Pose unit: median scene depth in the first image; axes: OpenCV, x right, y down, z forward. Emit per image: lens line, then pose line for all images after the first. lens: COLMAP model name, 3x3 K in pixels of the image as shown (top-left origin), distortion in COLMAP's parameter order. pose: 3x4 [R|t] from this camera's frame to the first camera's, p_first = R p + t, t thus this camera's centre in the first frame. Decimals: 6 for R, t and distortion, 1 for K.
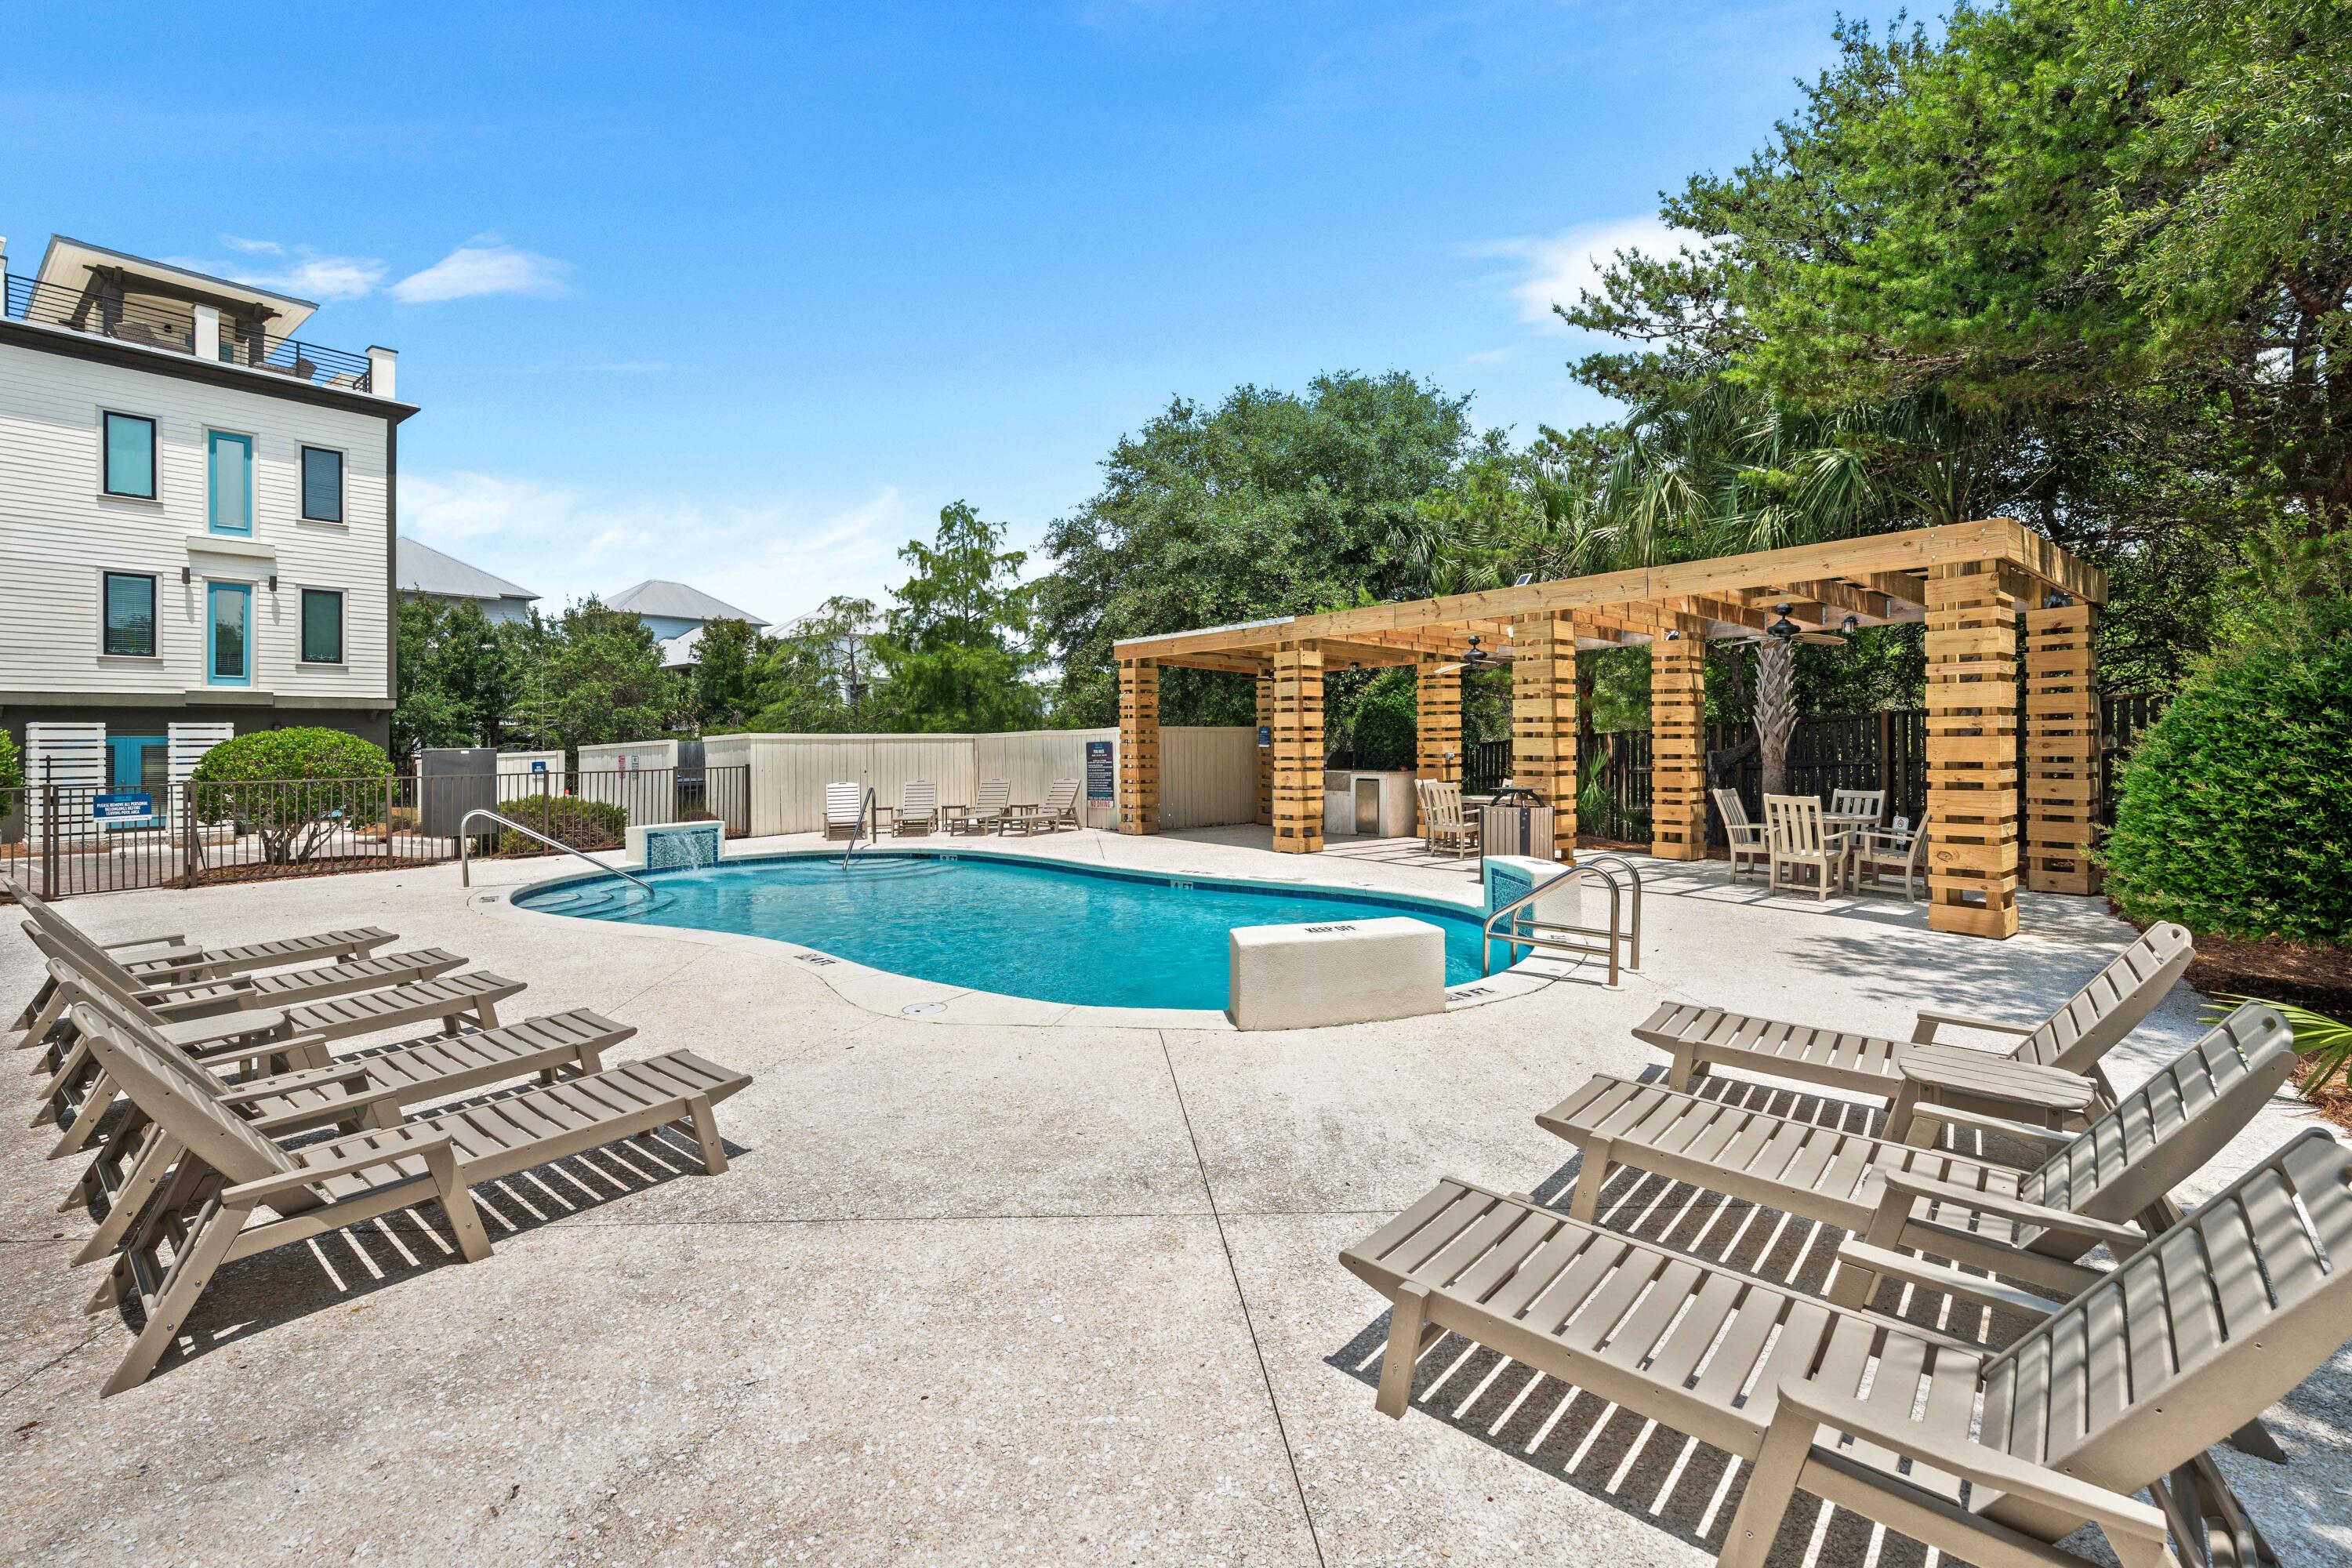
lens RADIAL K [[1008.3, 0, 1184.0], [0, 1008.3, 739.9], [0, 0, 1]] dist [0.000799, 0.000164]
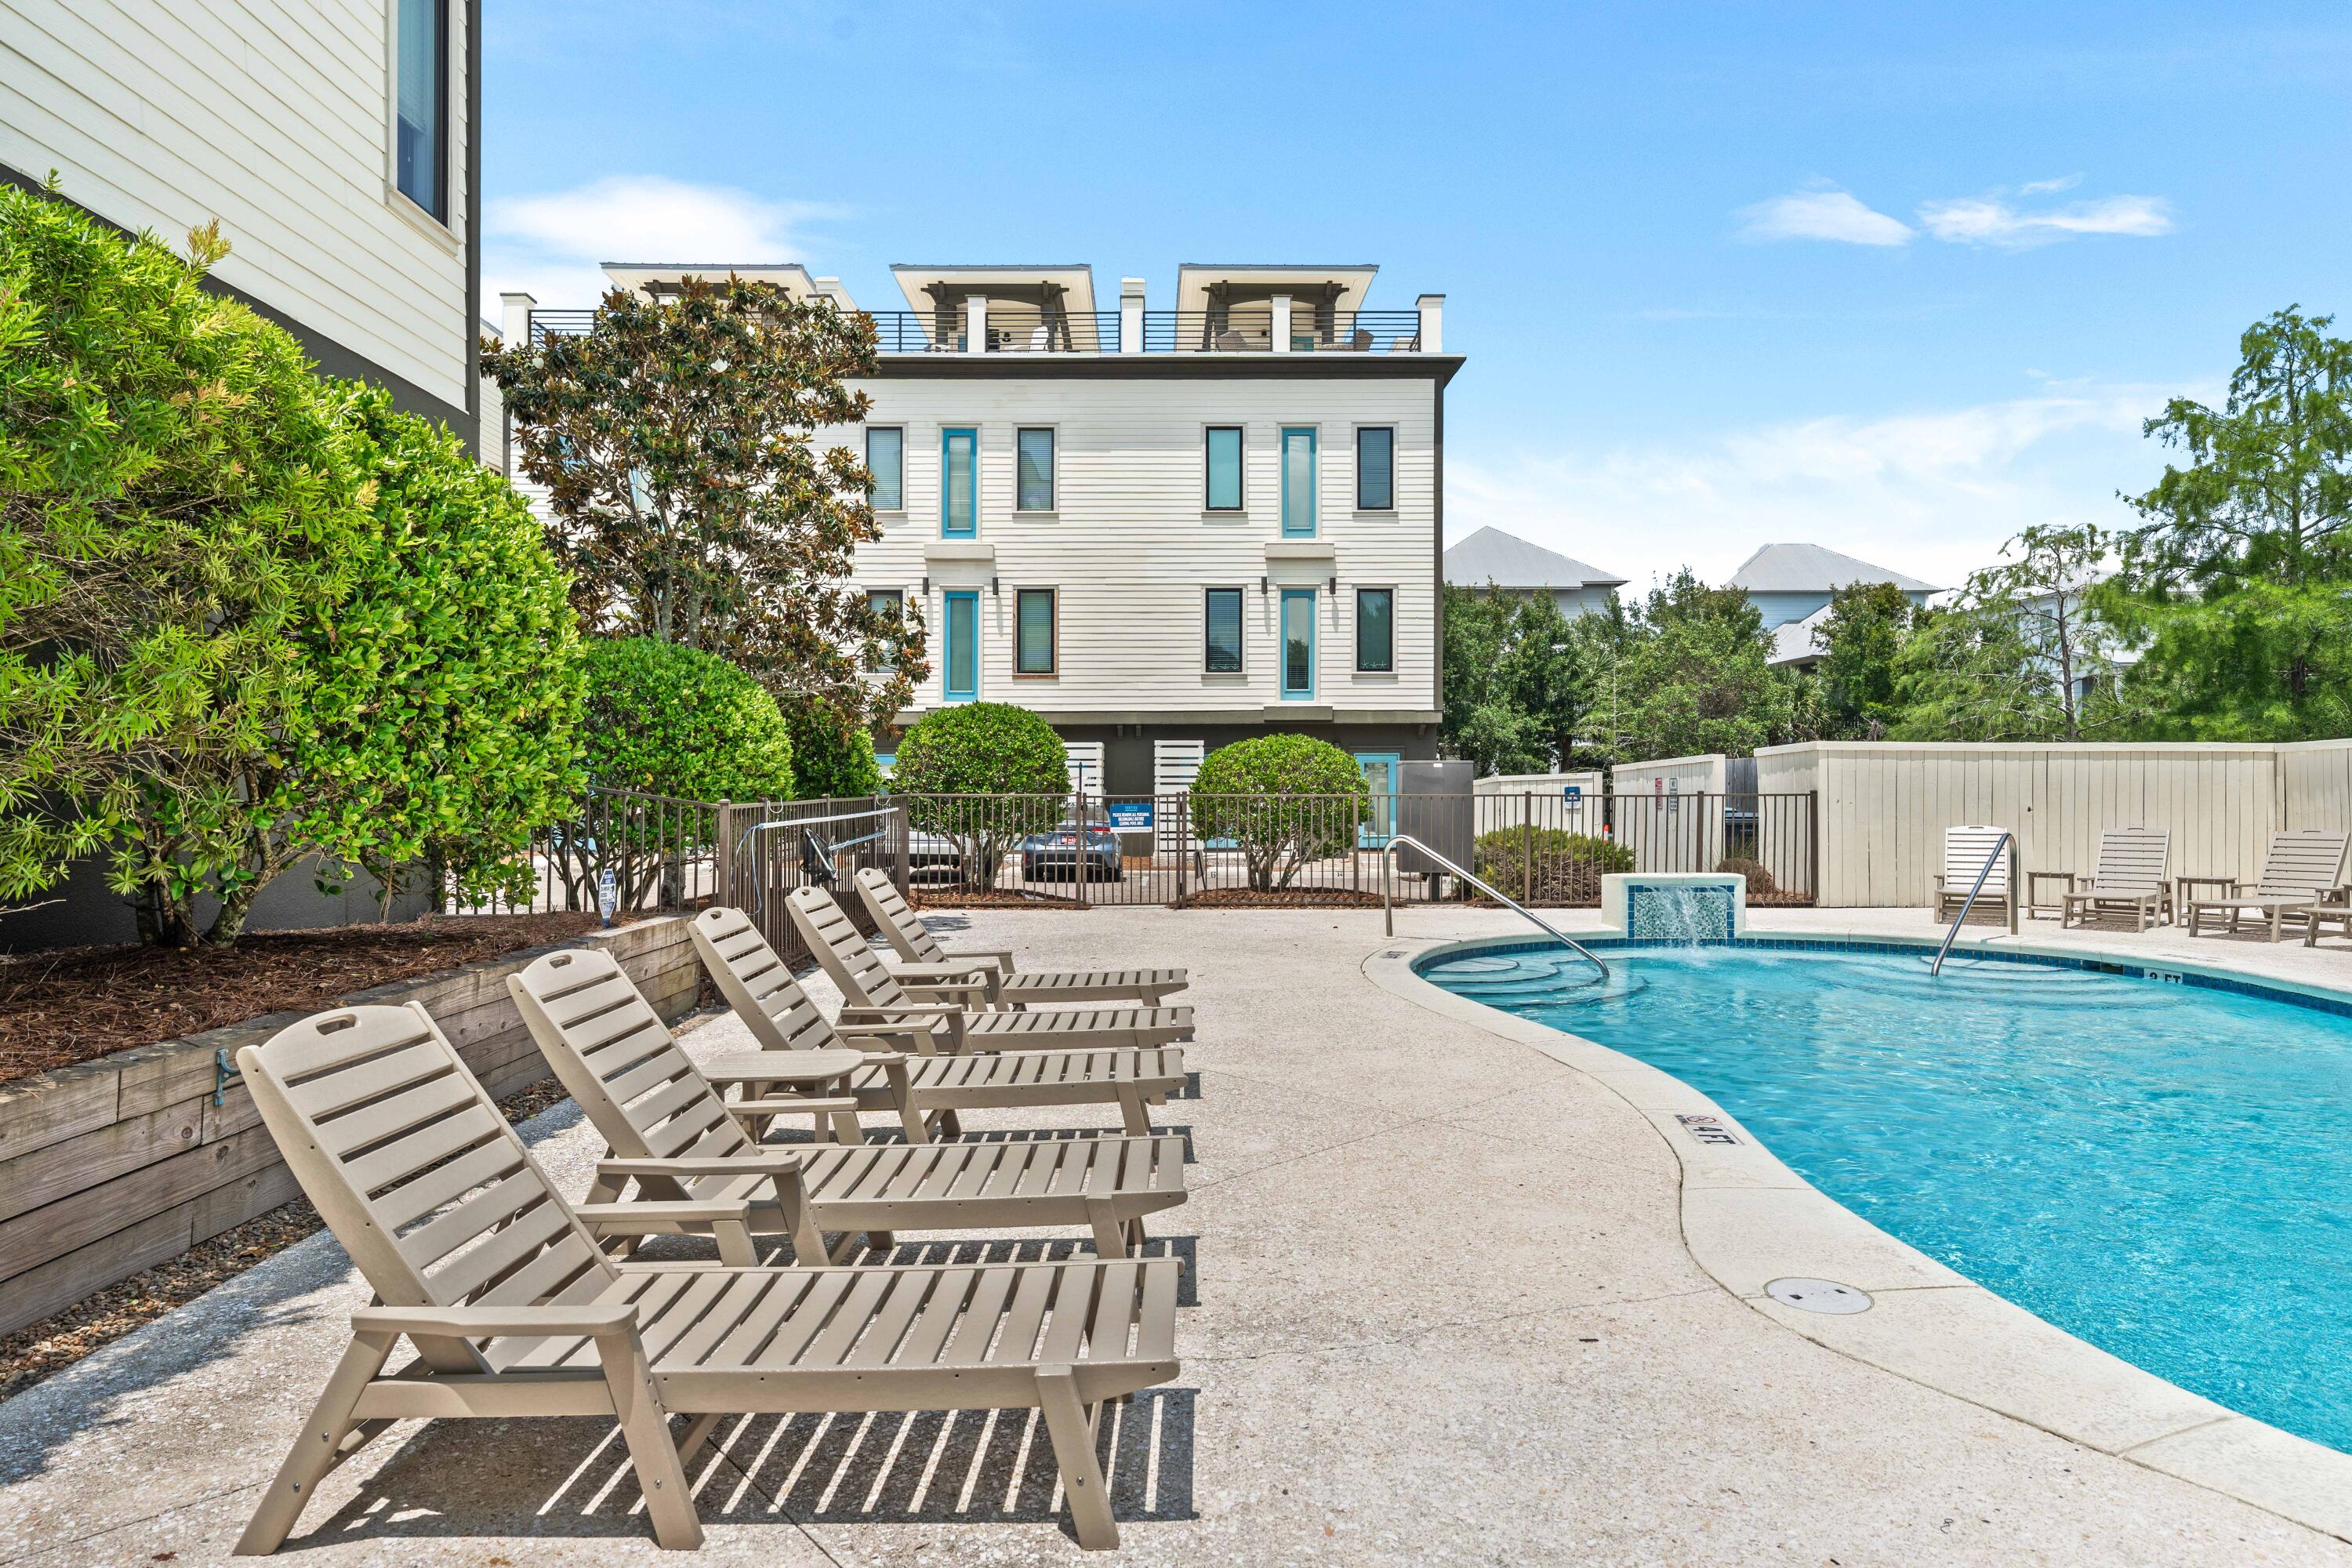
lens RADIAL K [[1413.1, 0, 1176.0], [0, 1413.1, 784.0], [0, 0, 1]] dist [0.004891, 0.002606]
pose [[0.612706, 0.012941, -0.790205, 0.015558], [-0.008044, 0.999916, 0.010138, 0.010954], [0.790270, 0.000145, 0.612759, 0.111329]]
